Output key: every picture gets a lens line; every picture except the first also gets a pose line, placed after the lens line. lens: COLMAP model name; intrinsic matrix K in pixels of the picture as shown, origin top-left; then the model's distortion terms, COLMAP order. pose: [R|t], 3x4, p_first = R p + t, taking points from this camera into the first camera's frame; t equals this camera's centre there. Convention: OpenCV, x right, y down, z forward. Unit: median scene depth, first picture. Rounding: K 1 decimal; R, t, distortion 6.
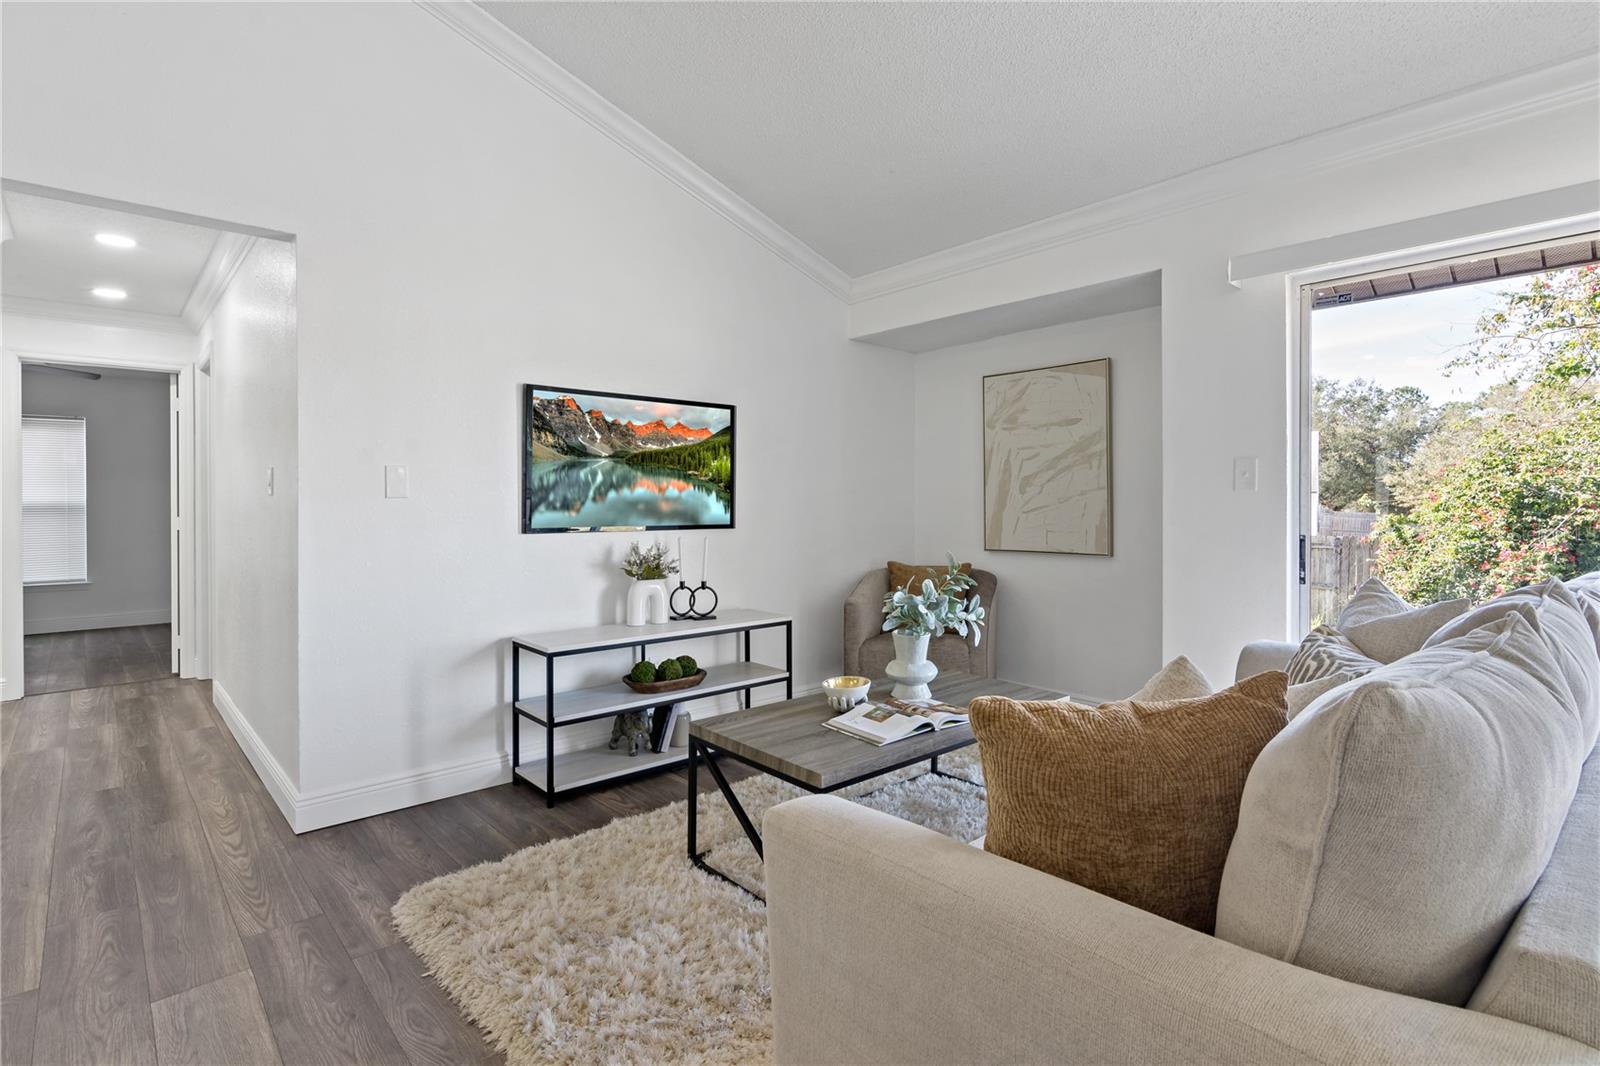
lens RADIAL K [[795.4, 0, 848.0], [0, 795.4, 514.1], [0, 0, 1]] dist [-0.002555, 0.002717]
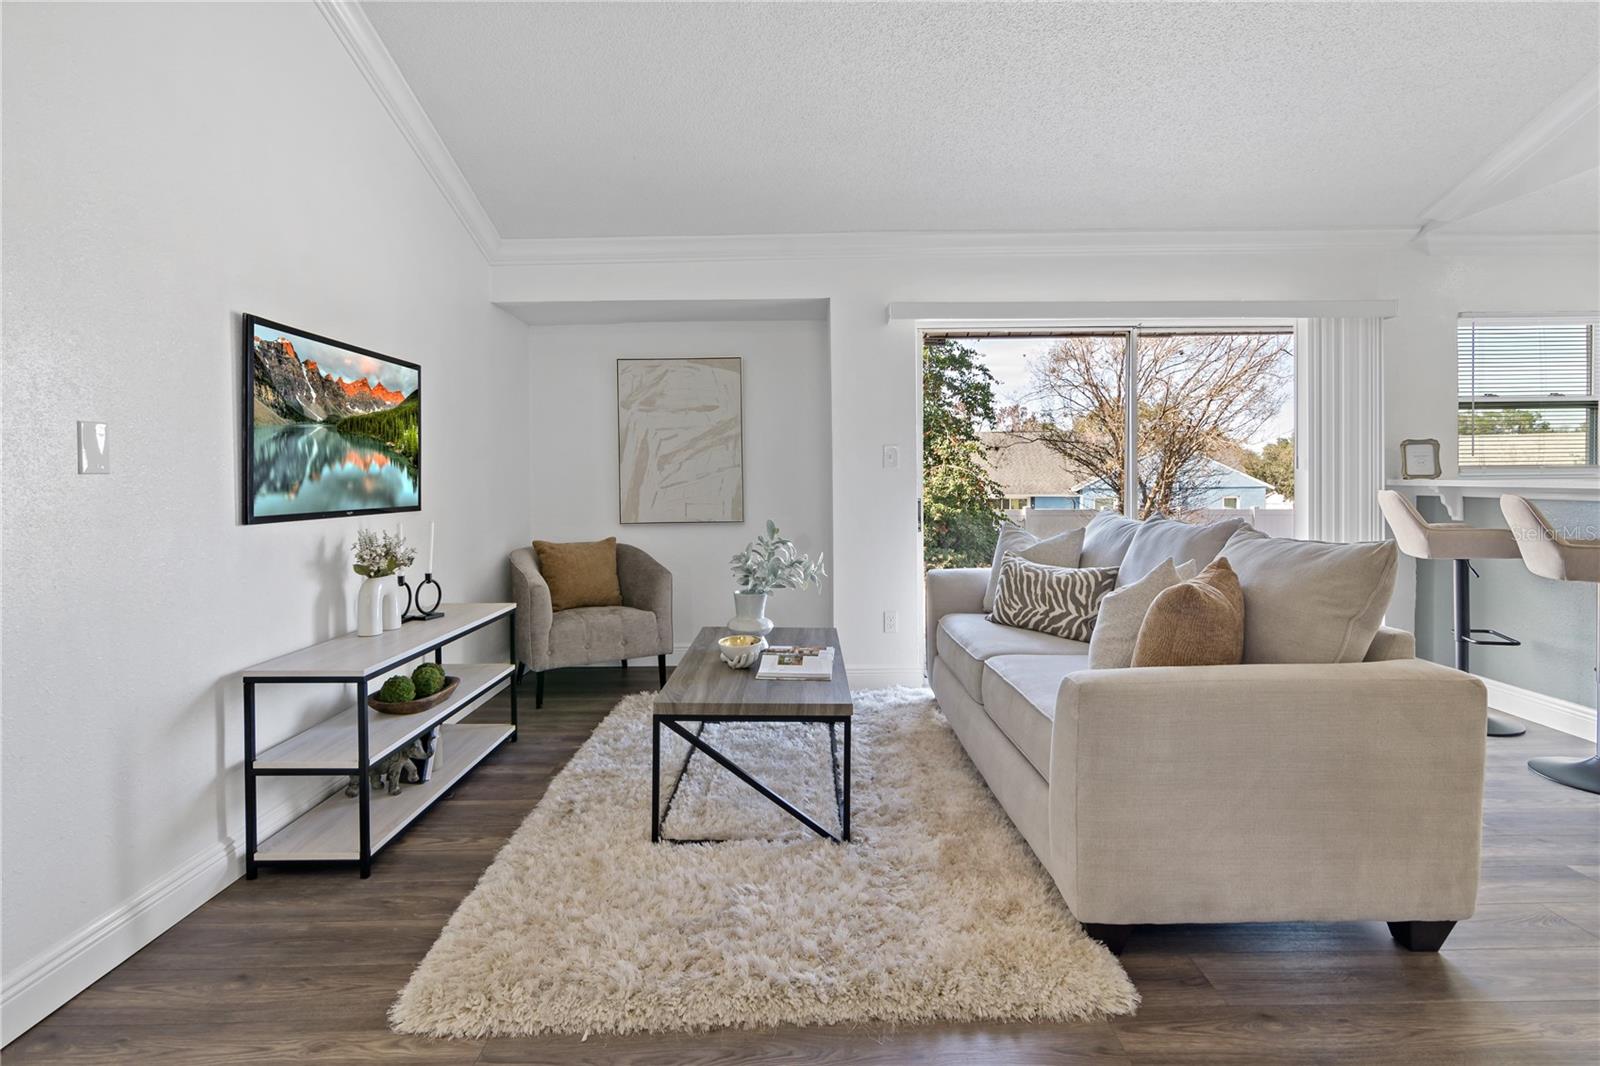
lens RADIAL K [[795.4, 0, 797.2], [0, 795.4, 487.6], [0, 0, 1]] dist [-0.002555, 0.002717]
pose [[0.684370, -0.014309, 0.728994, -0.546667], [0.017066, 0.999848, 0.003604, -0.003337], [-0.728935, 0.009975, 0.684510, 0.136876]]
